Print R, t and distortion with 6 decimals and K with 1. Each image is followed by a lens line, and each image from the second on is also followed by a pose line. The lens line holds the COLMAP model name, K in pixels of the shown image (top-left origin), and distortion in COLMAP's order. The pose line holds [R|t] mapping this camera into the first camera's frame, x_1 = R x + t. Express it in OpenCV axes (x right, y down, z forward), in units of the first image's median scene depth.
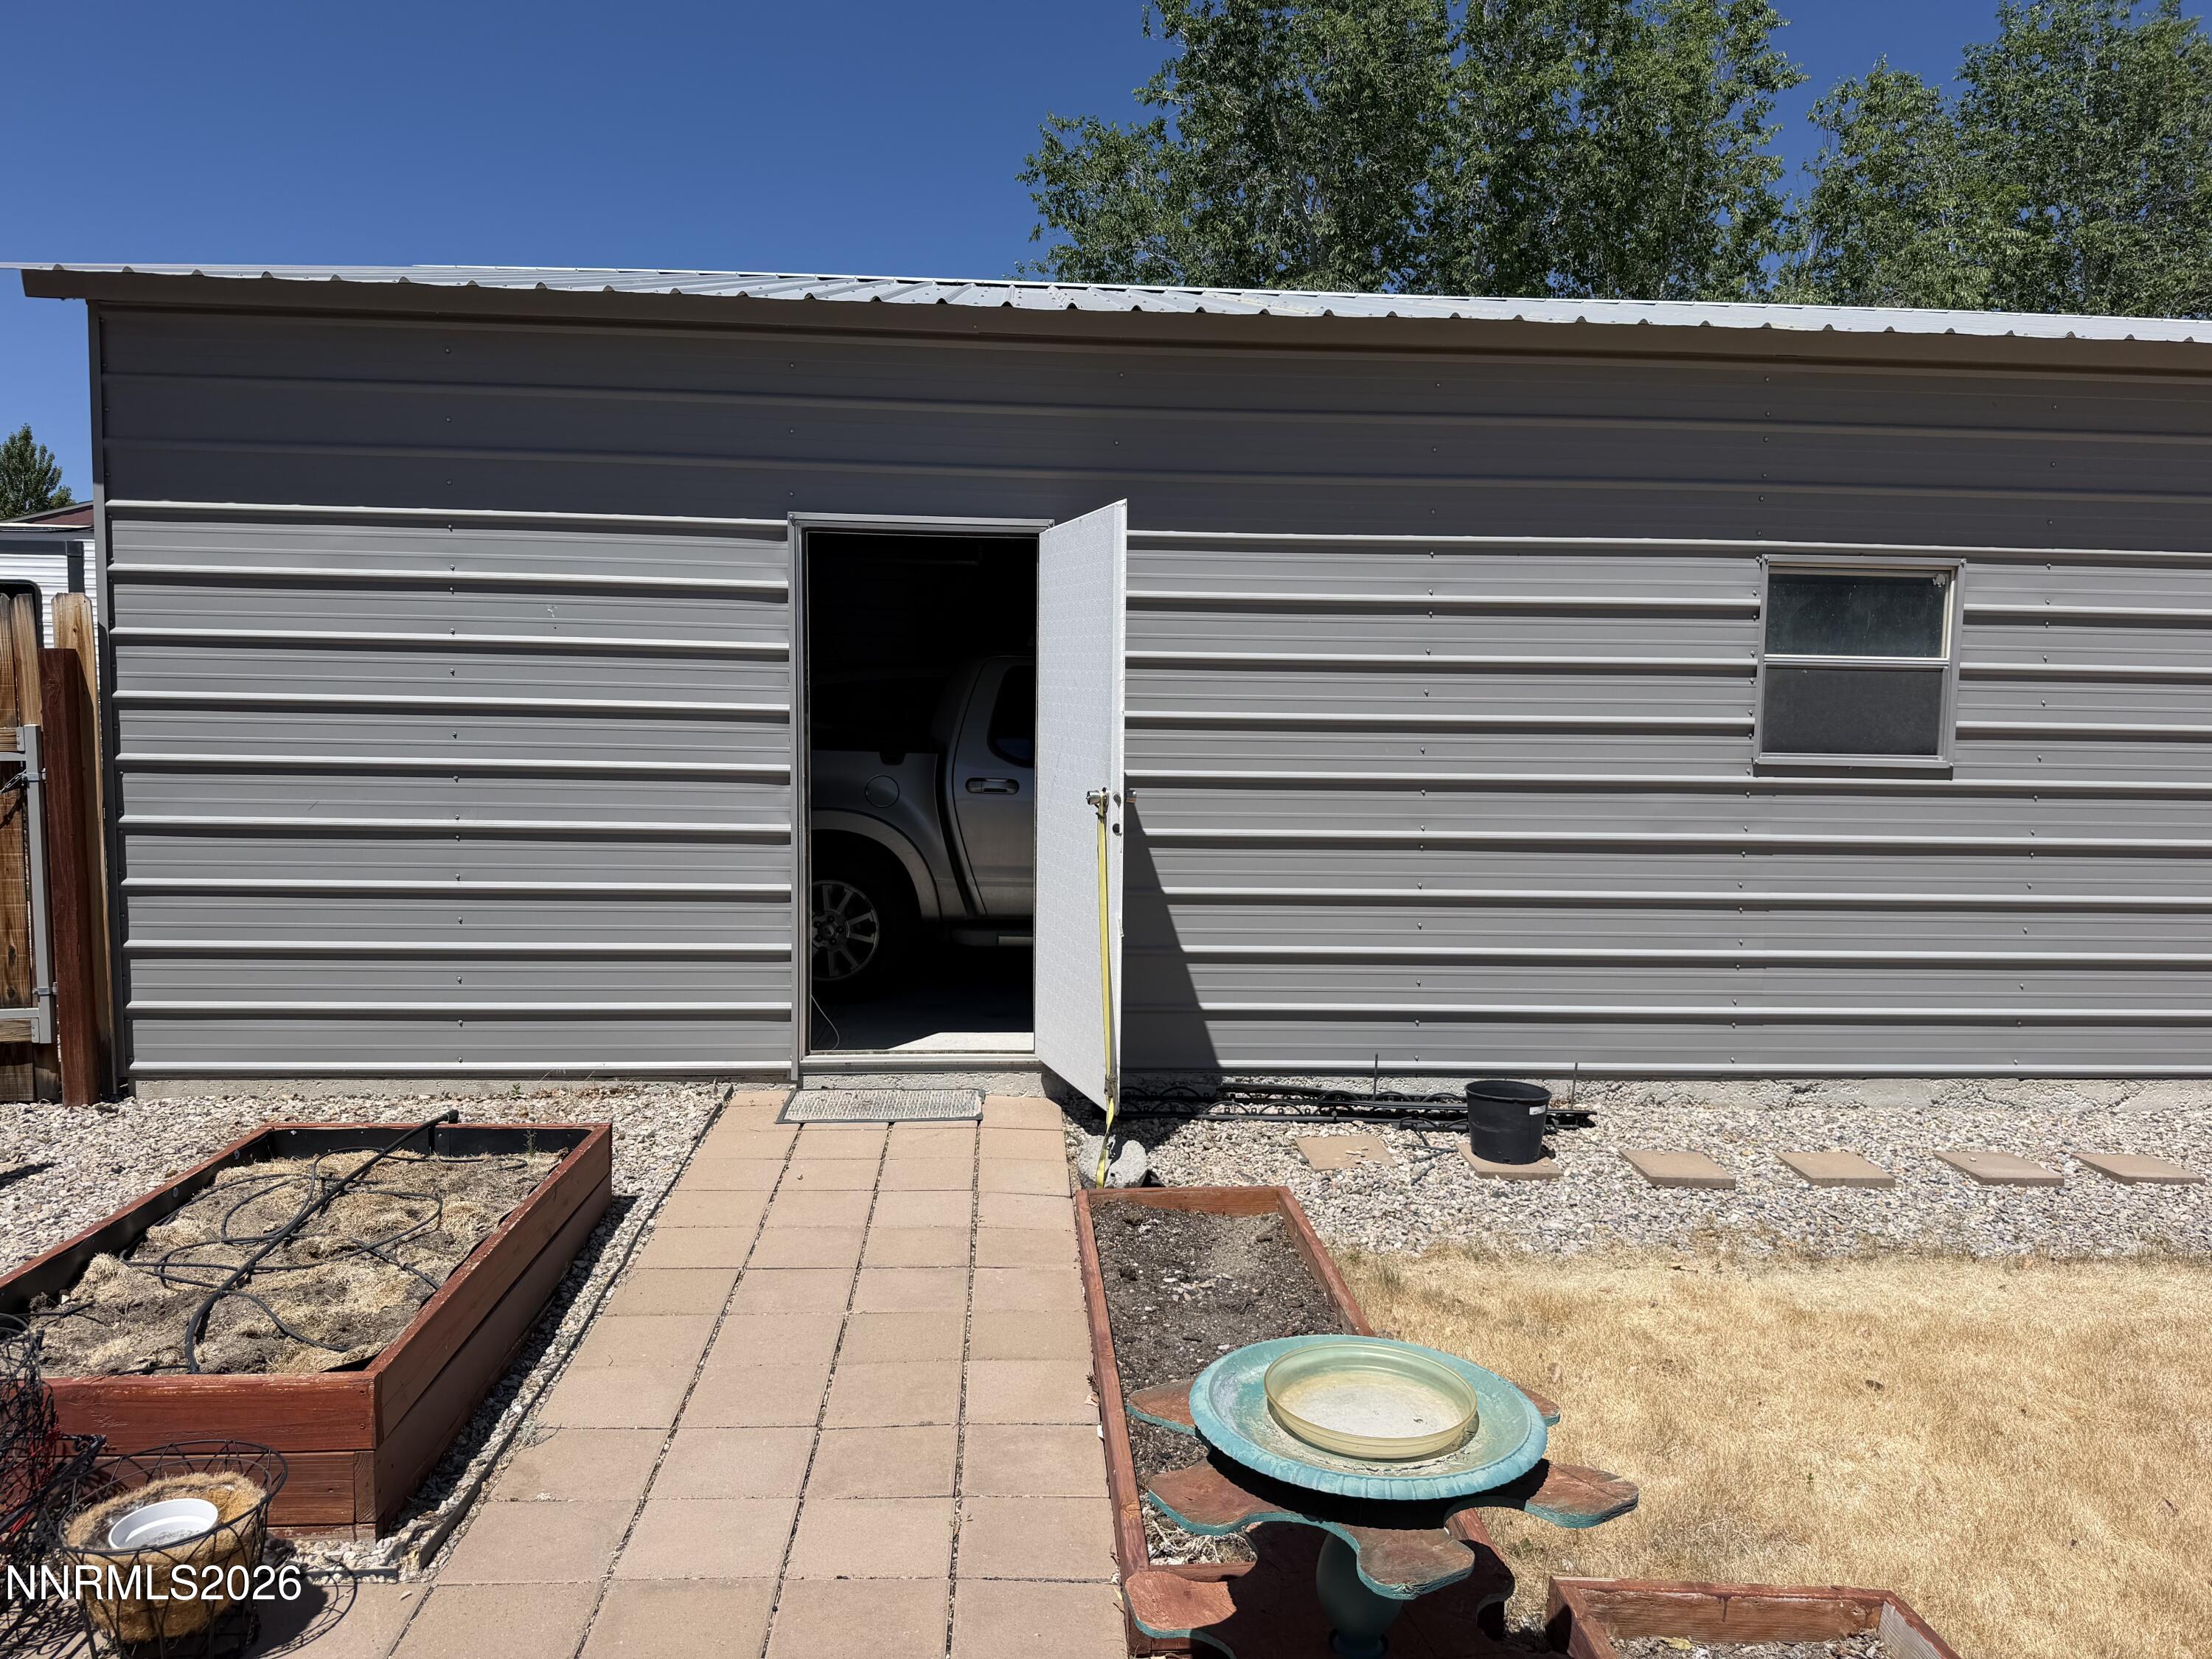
lens RADIAL K [[1558.2, 0, 1103.7], [0, 1558.2, 834.1], [0, 0, 1]] dist [0.070469, -0.061920]
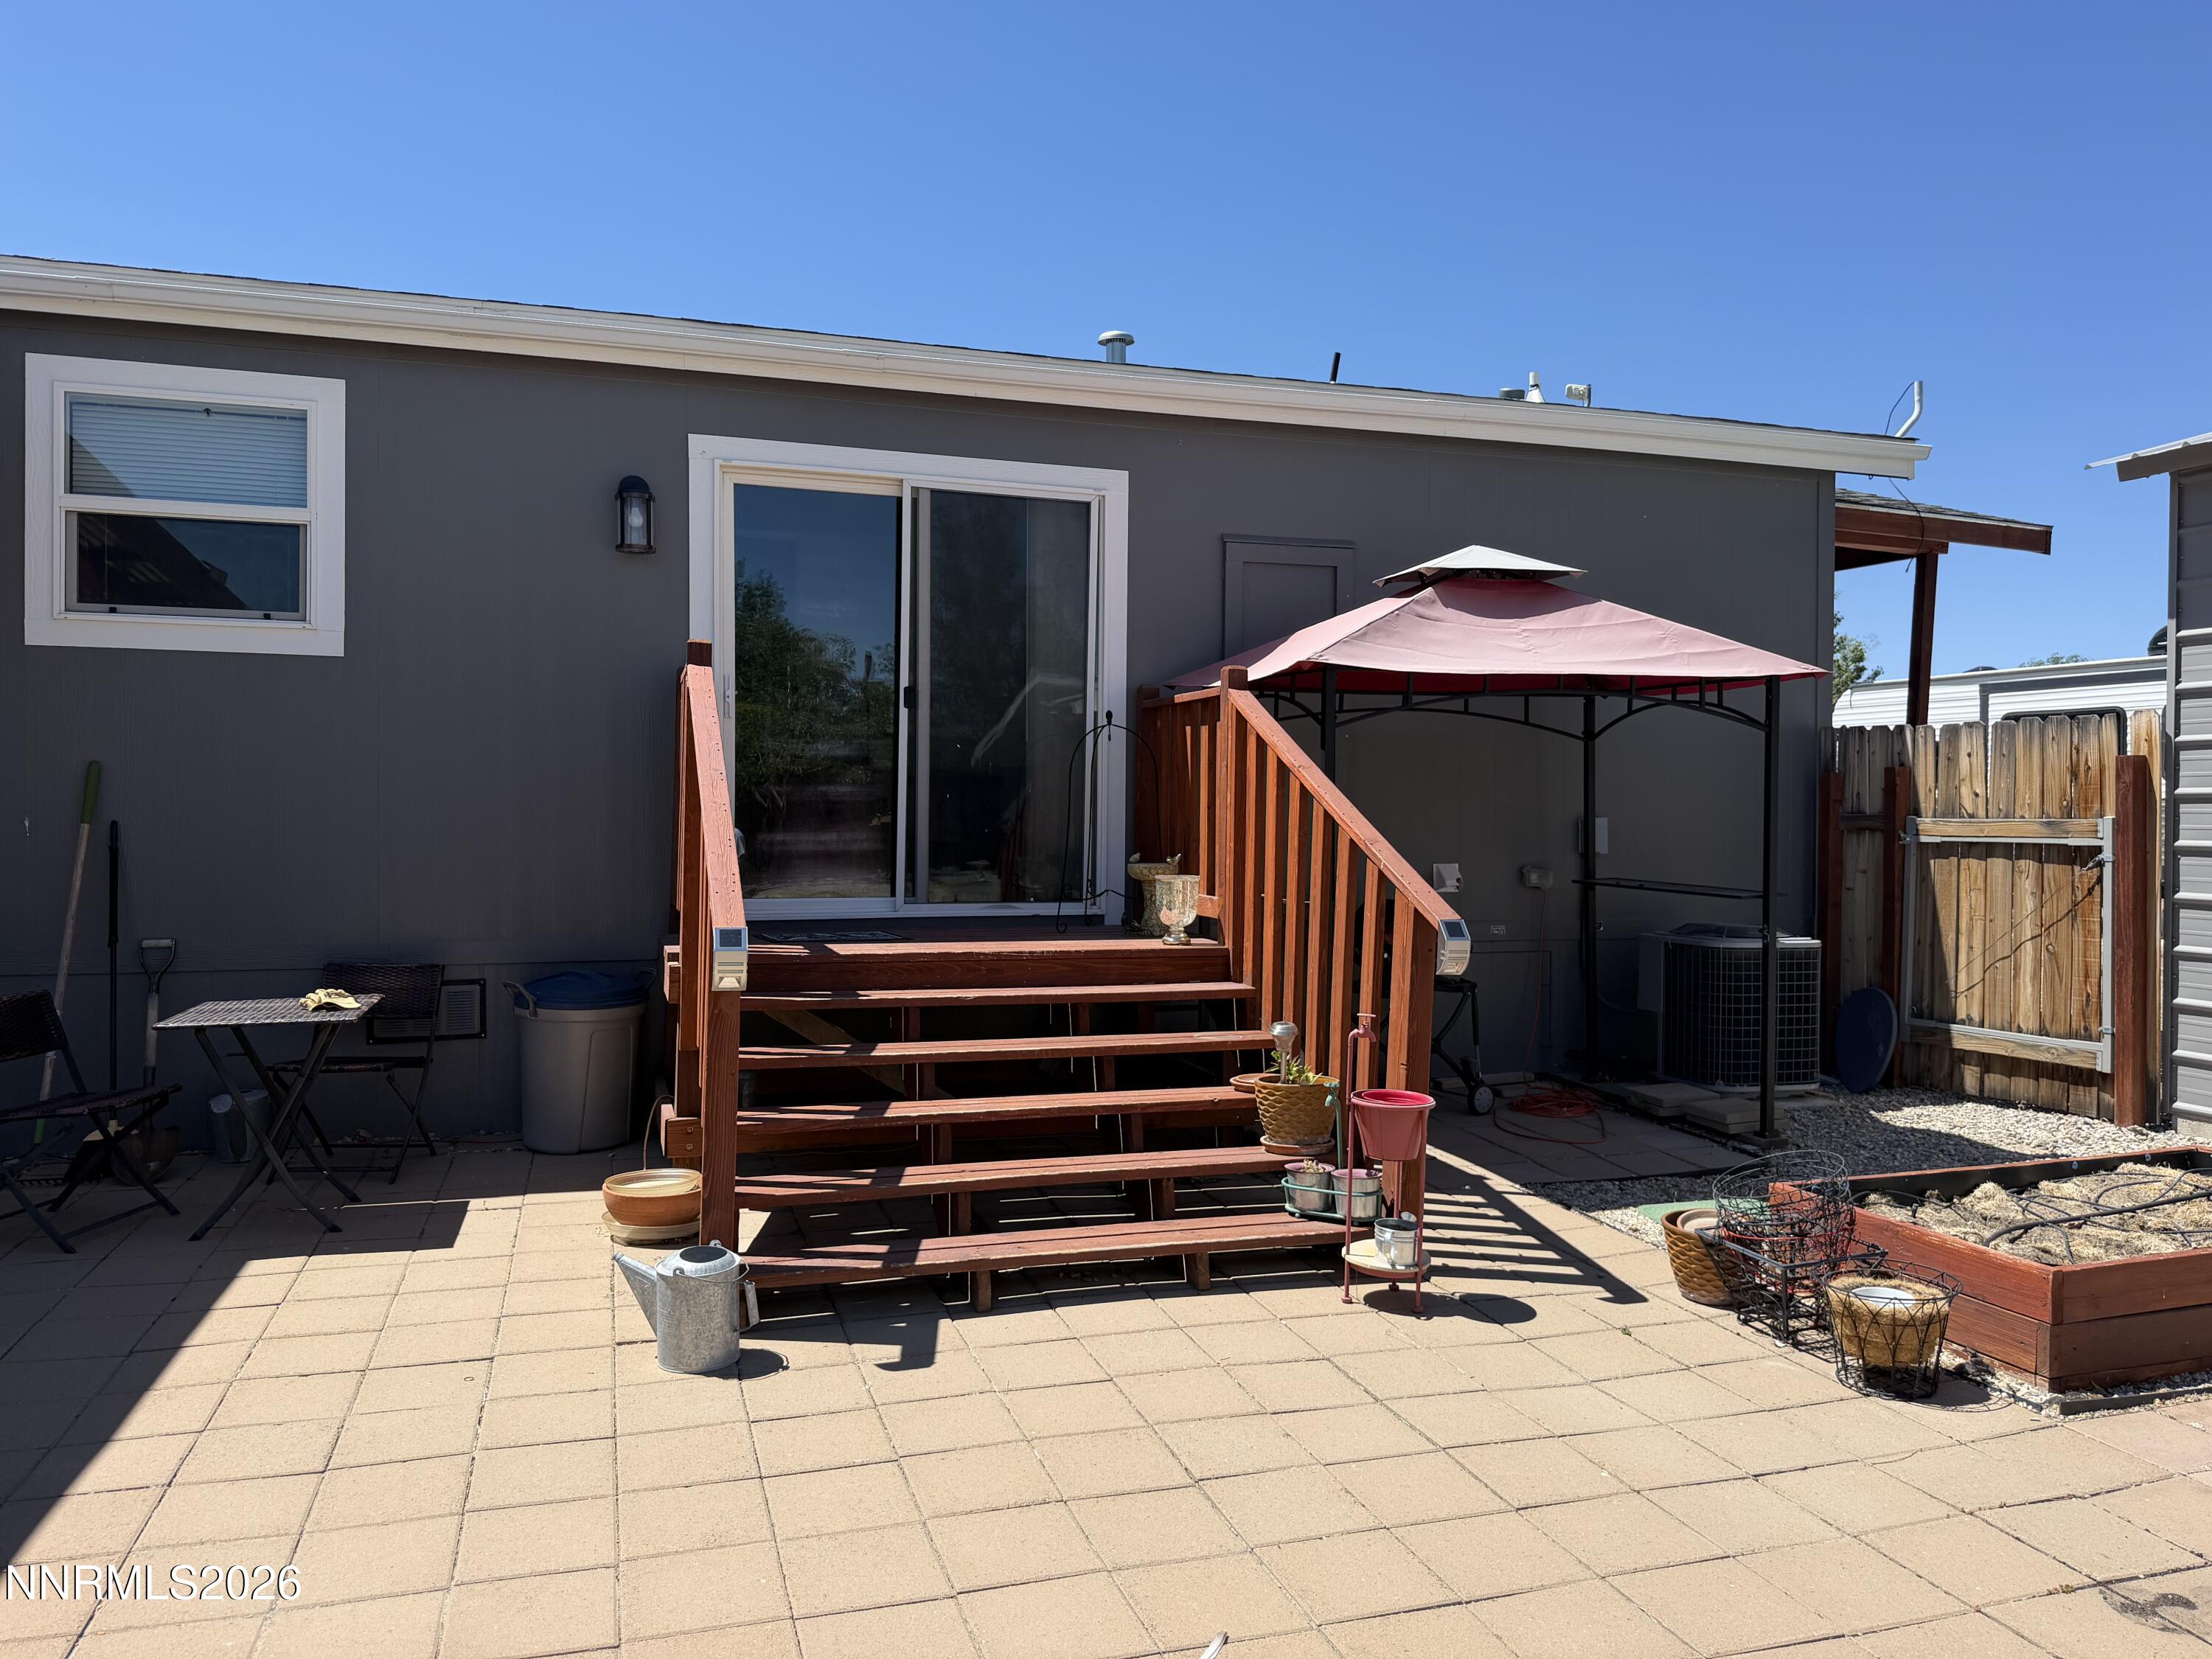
lens RADIAL K [[1558.2, 0, 1101.9], [0, 1558.2, 829.8], [0, 0, 1]] dist [0.070469, -0.061920]
pose [[0.252694, -0.000949, -0.967546, 0.337528], [-0.075057, 0.996967, -0.020581, 0.026985], [0.964631, 0.077822, 0.251856, -0.085616]]
